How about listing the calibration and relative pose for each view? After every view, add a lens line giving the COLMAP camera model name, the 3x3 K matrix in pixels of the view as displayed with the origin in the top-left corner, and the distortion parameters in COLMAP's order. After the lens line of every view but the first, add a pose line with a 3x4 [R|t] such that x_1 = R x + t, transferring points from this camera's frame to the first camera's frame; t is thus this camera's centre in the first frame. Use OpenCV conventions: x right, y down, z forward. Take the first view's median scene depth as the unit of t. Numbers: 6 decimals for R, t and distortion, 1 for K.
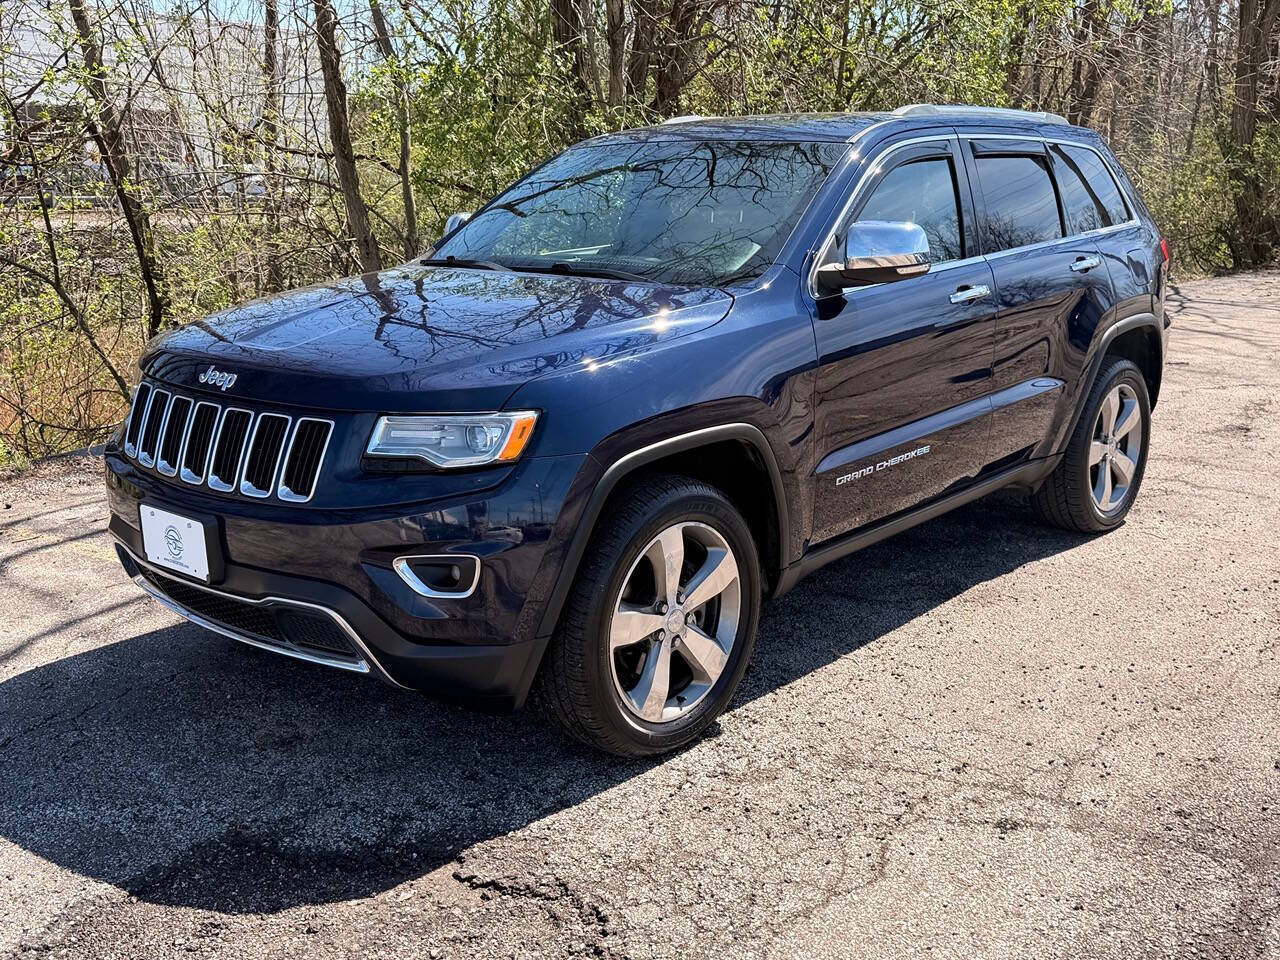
lens RADIAL K [[1276.5, 0, 639.9], [0, 1276.5, 485.7], [0, 0, 1]] dist [0.192910, -0.408925]
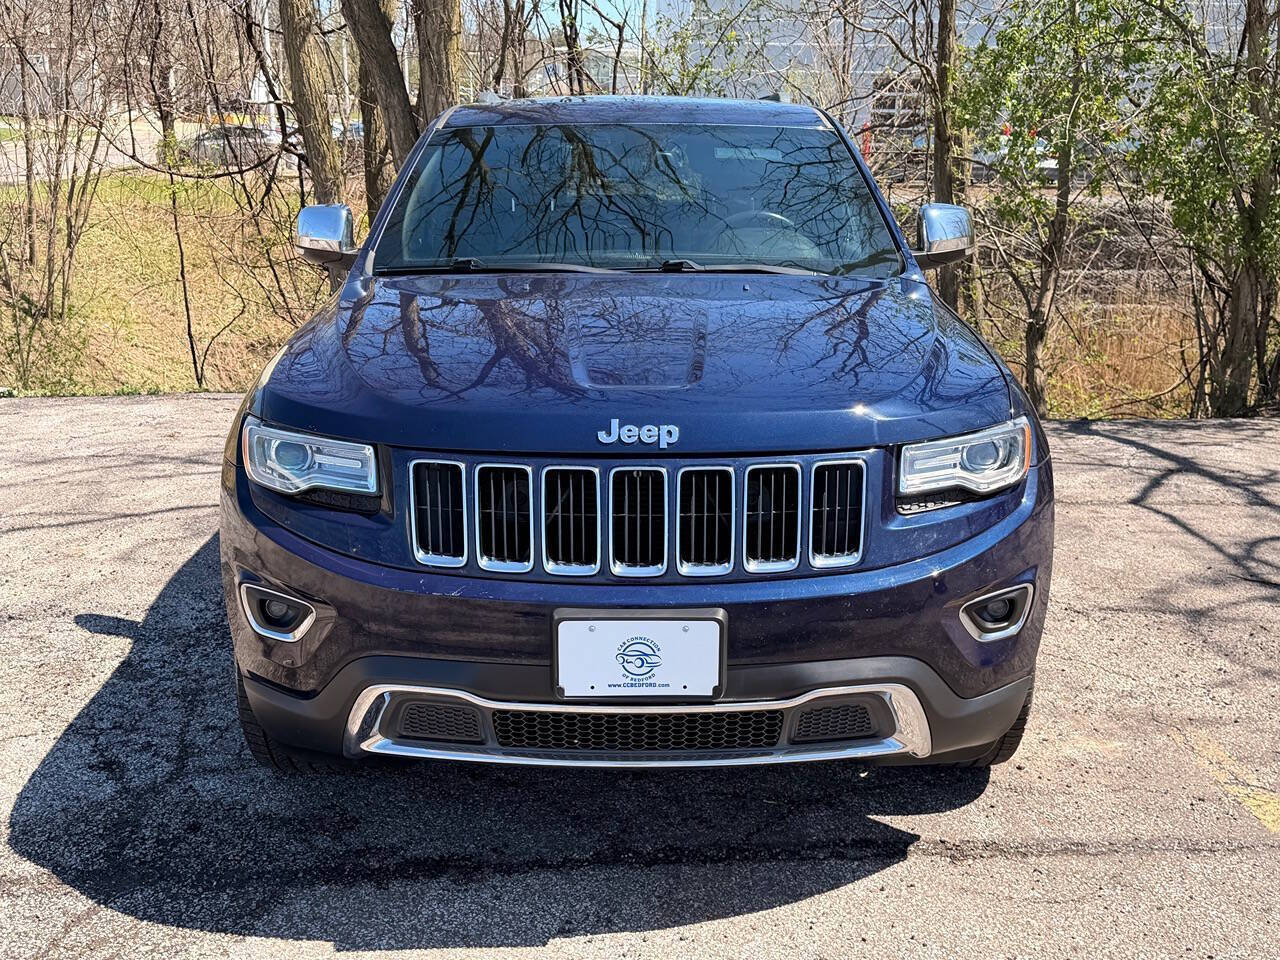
lens RADIAL K [[1276.8, 0, 636.4], [0, 1276.8, 484.3], [0, 0, 1]] dist [0.197075, -0.436130]
pose [[0.622653, 0.202358, -0.755880, 1.269200], [-0.190148, 0.976157, 0.104695, -0.156673], [0.759044, 0.078540, 0.646285, 0.588922]]
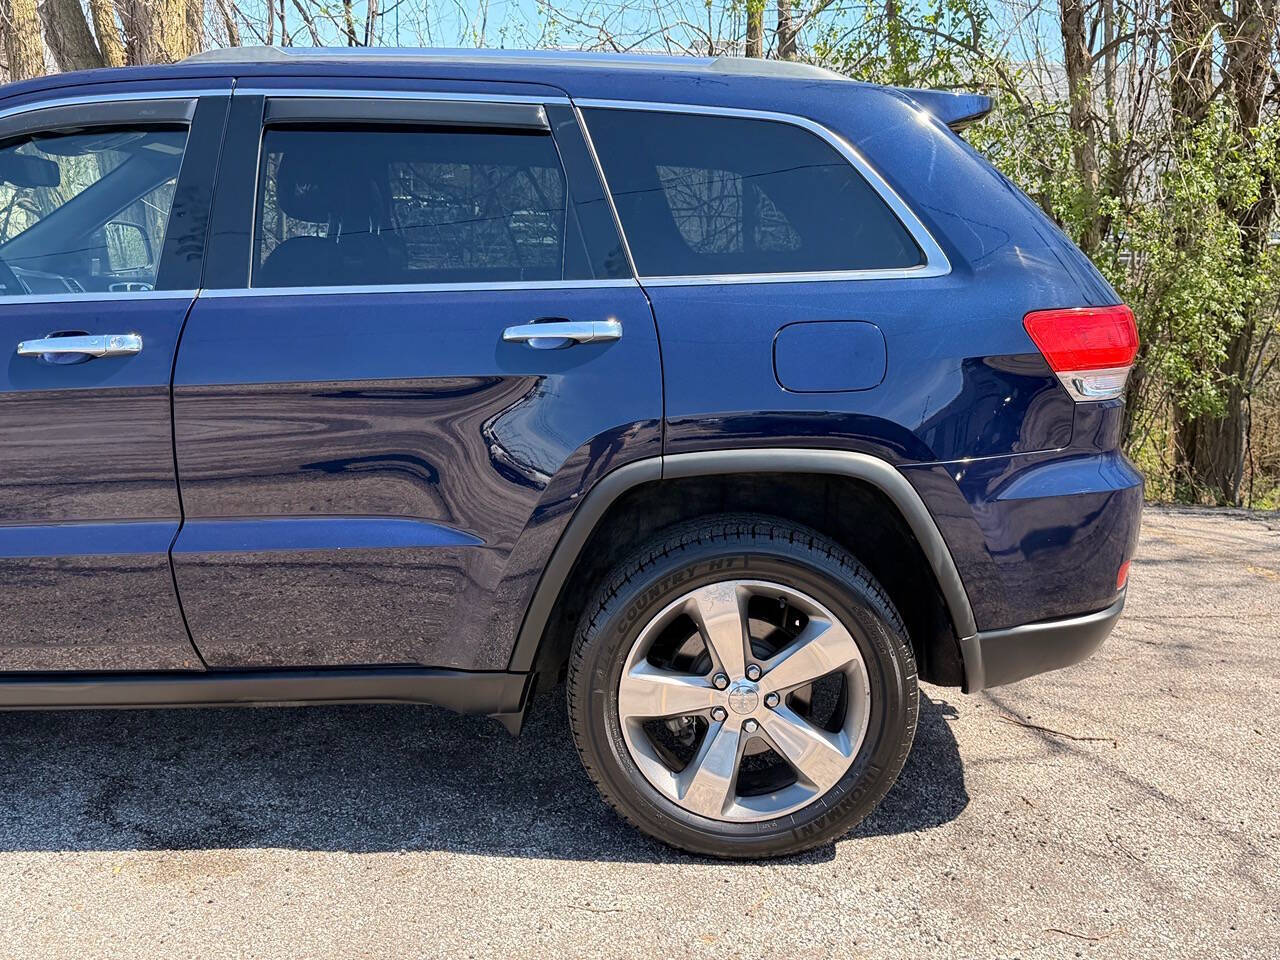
lens RADIAL K [[1278.3, 0, 646.8], [0, 1278.3, 479.8], [0, 0, 1]] dist [0.191975, -0.414903]
pose [[0.674960, 0.148229, -0.722812, 1.170563], [-0.188091, 0.981815, 0.025704, -0.203835], [0.713477, 0.118606, 0.690567, 1.040296]]
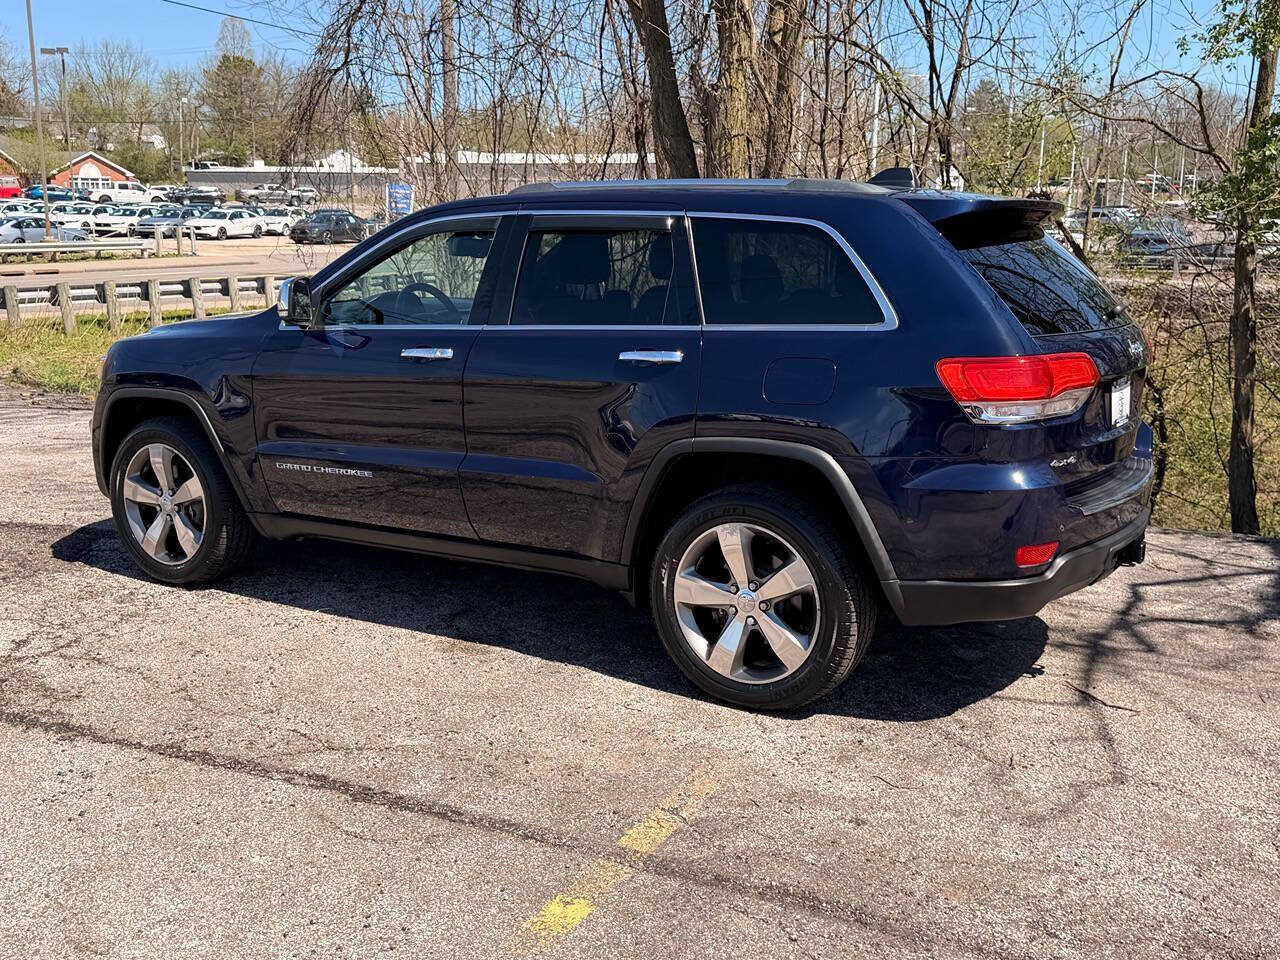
lens RADIAL K [[1276.5, 0, 639.9], [0, 1276.5, 485.7], [0, 0, 1]] dist [0.192910, -0.408925]
pose [[0.162150, 0.193055, -0.967697, 1.837651], [-0.241656, 0.958582, 0.150743, -0.334437], [0.956718, 0.209407, 0.202087, 1.303793]]
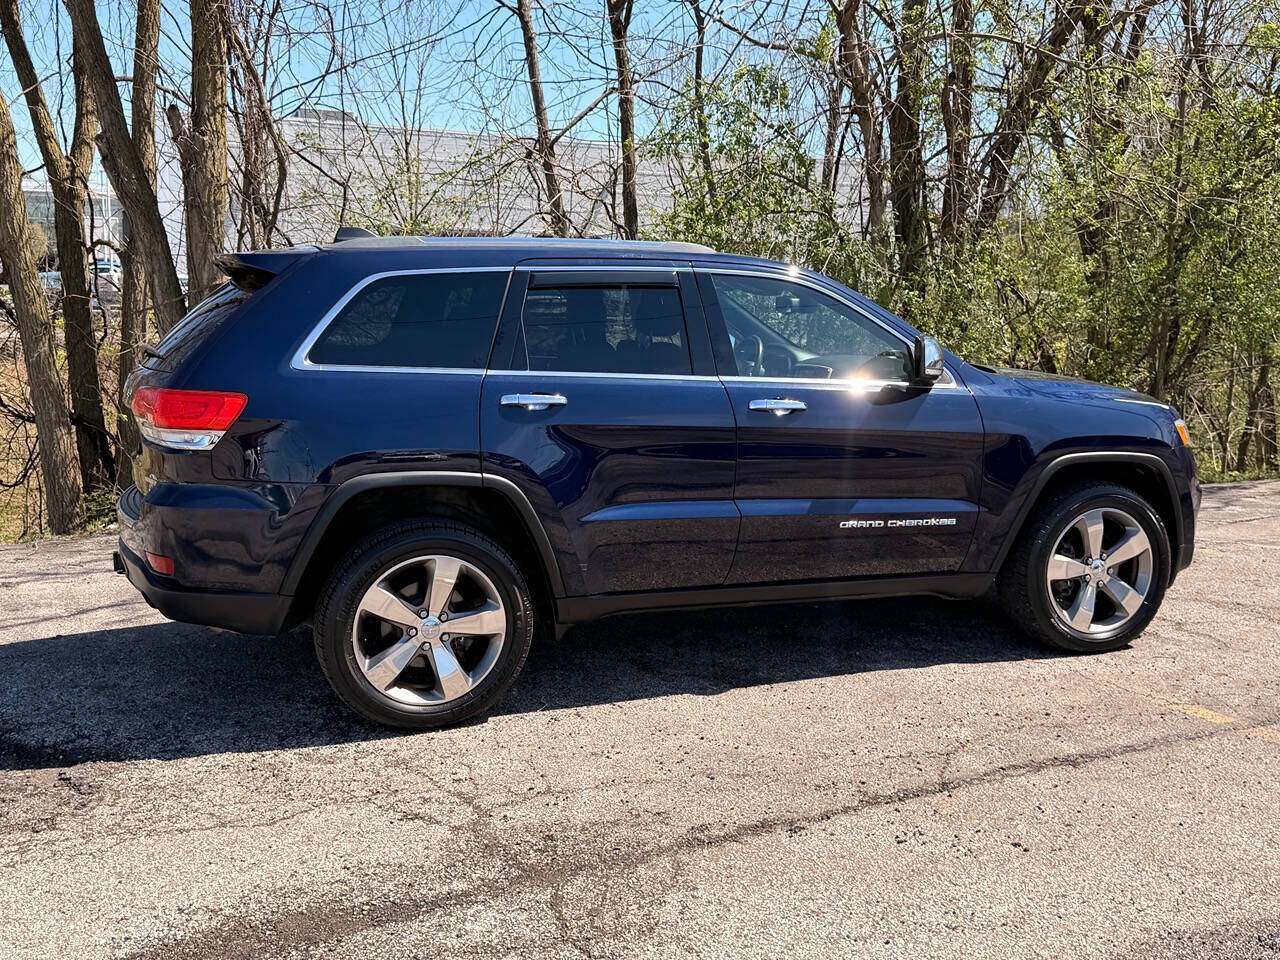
lens RADIAL K [[1278.3, 0, 646.8], [0, 1278.3, 479.8], [0, 0, 1]] dist [0.191975, -0.414903]
pose [[0.883599, 0.070773, -0.462865, 0.990353], [-0.114179, 0.991238, -0.066404, -0.002842], [0.454110, 0.111524, 0.883938, -0.034946]]
